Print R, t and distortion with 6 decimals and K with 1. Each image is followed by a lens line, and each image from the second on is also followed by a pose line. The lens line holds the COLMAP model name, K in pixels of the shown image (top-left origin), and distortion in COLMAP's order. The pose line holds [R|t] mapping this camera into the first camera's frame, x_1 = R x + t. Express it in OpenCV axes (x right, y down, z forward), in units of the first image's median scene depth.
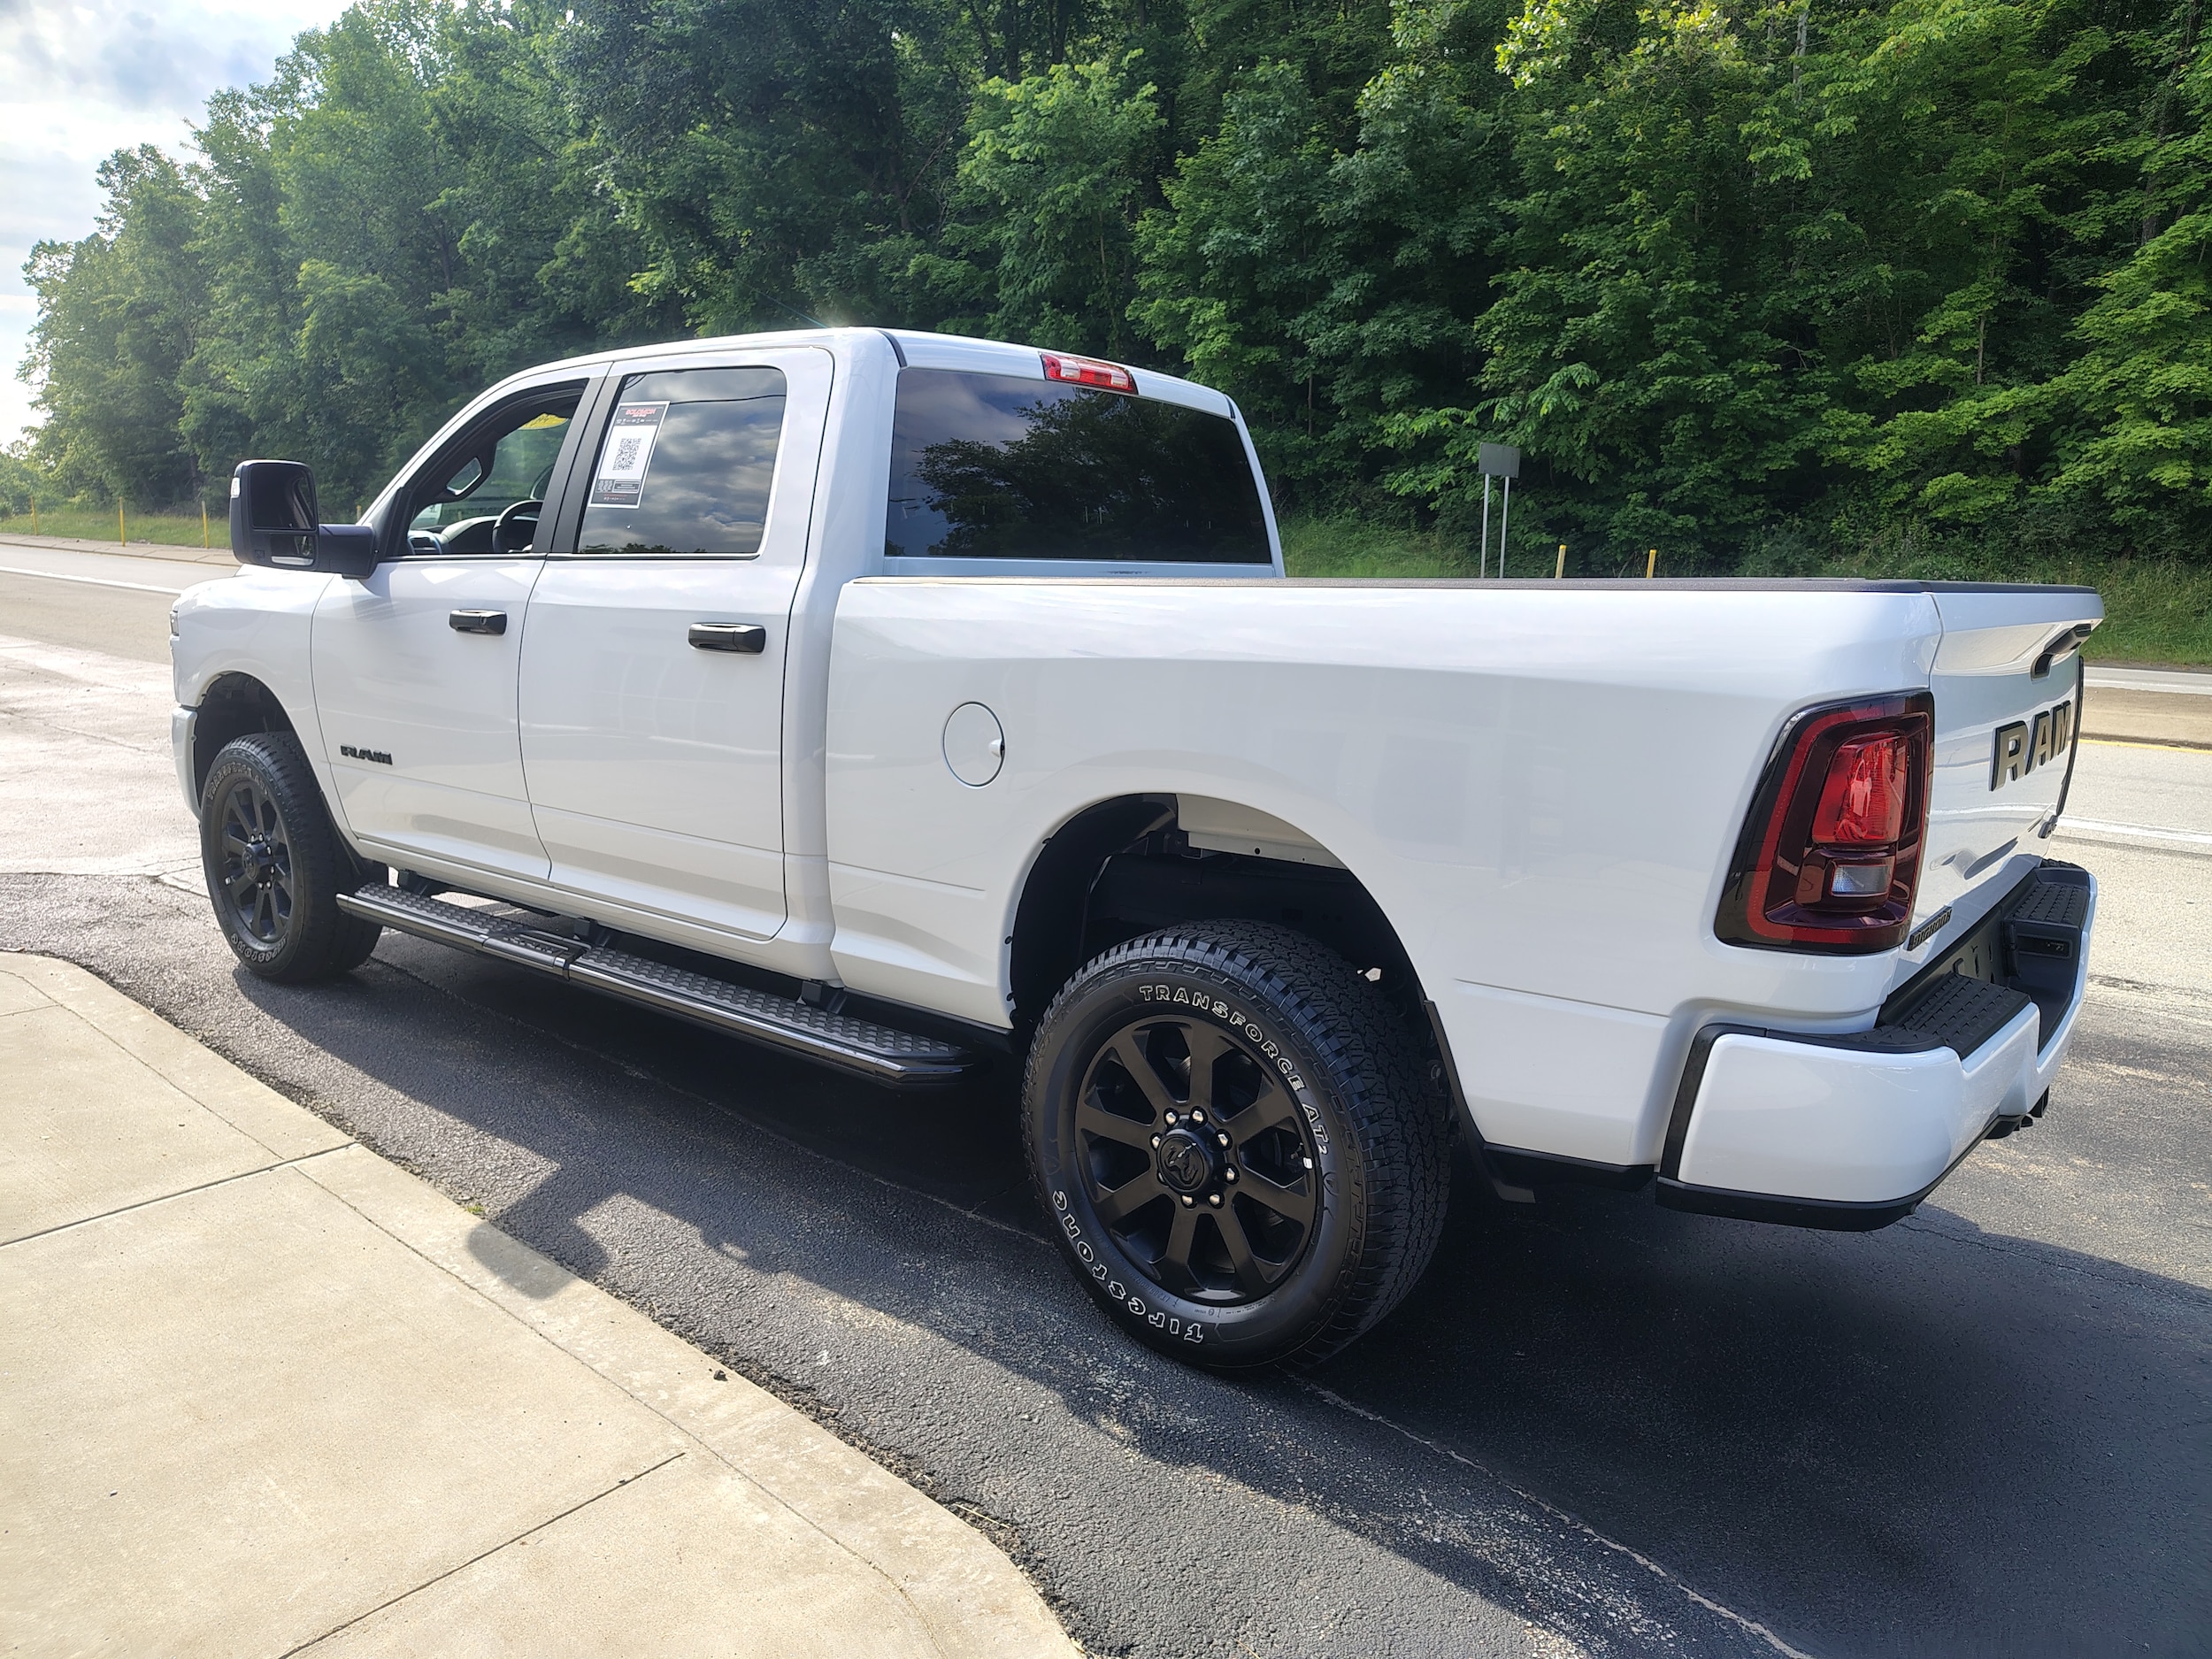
lens RADIAL K [[1517.7, 0, 1133.1], [0, 1517.7, 847.0], [0, 0, 1]] dist [0.004506, -0.004051]
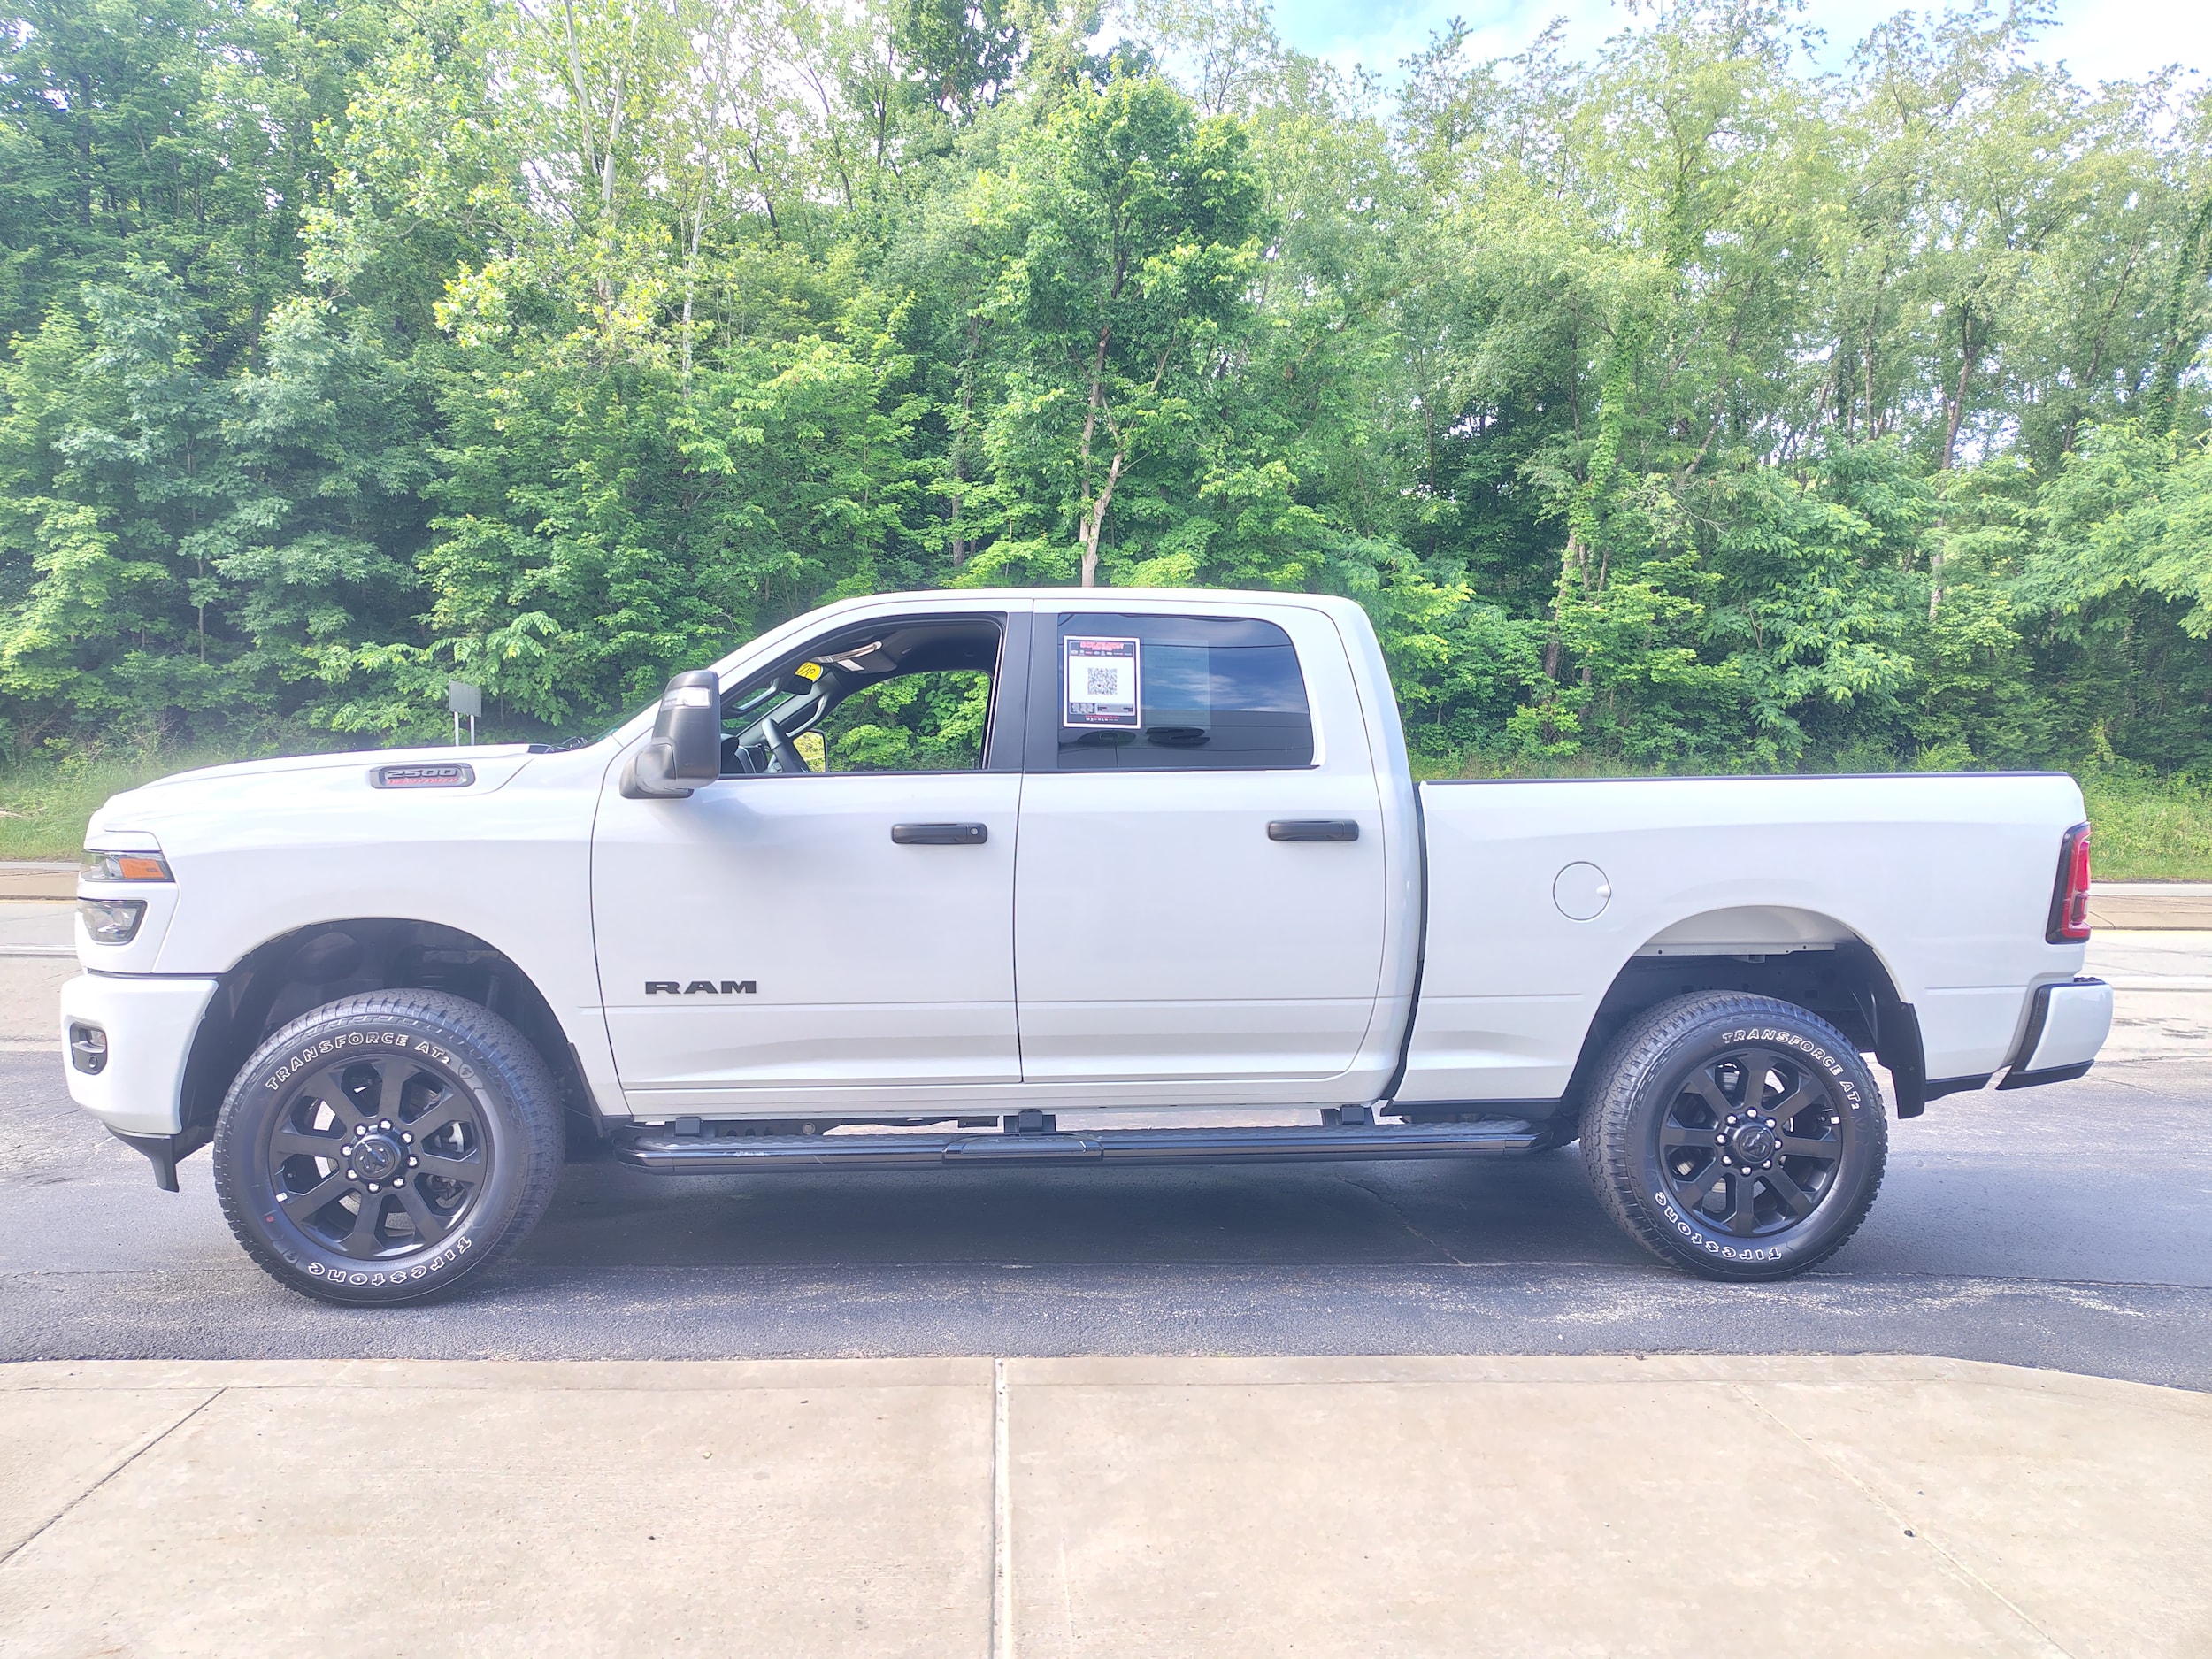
lens RADIAL K [[1517.7, 0, 1110.3], [0, 1517.7, 841.0], [0, 0, 1]] dist [0.004506, -0.004051]
pose [[0.720205, -0.024934, 0.693313, -0.148791], [0.136058, 0.985023, -0.105911, -0.002037], [-0.680289, 0.170608, 0.712811, 0.025302]]
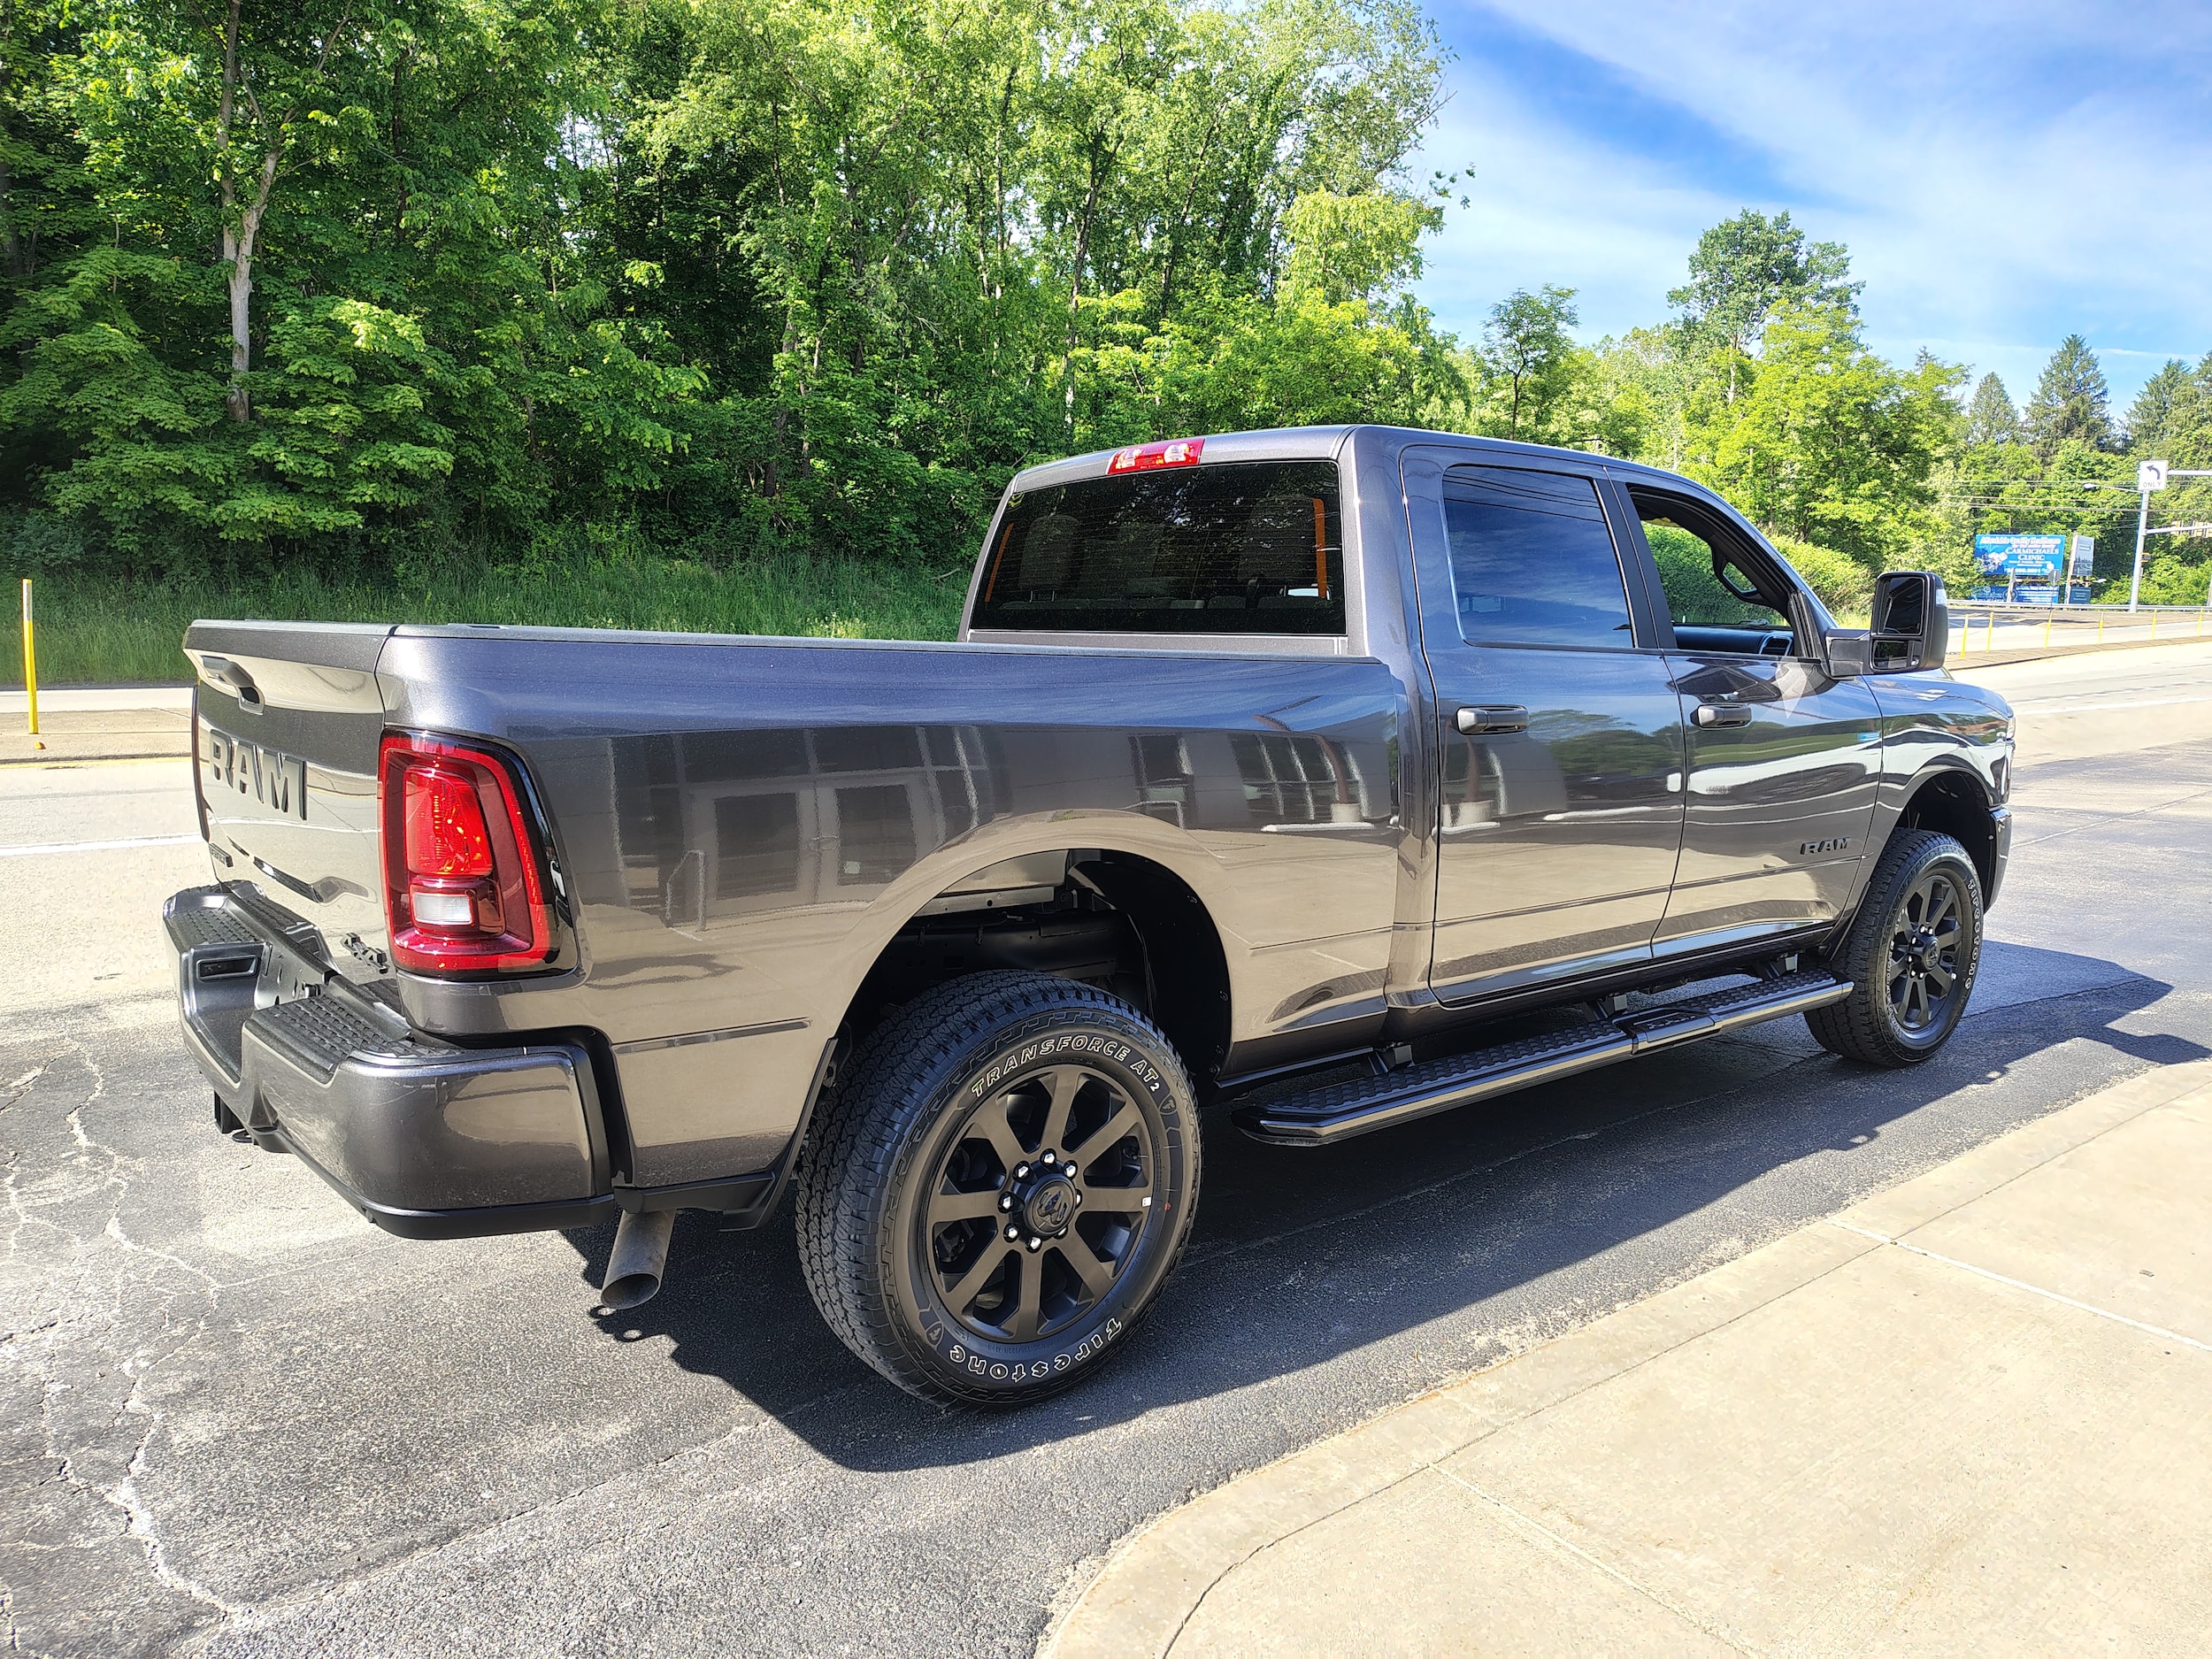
lens RADIAL K [[1517.7, 0, 1135.7], [0, 1517.7, 825.0], [0, 0, 1]] dist [0.004506, -0.004051]
pose [[0.200815, -0.156151, 0.967104, -0.194418], [0.177691, 0.976645, 0.120794, -0.033000], [-0.963379, 0.147589, 0.223871, 0.147186]]
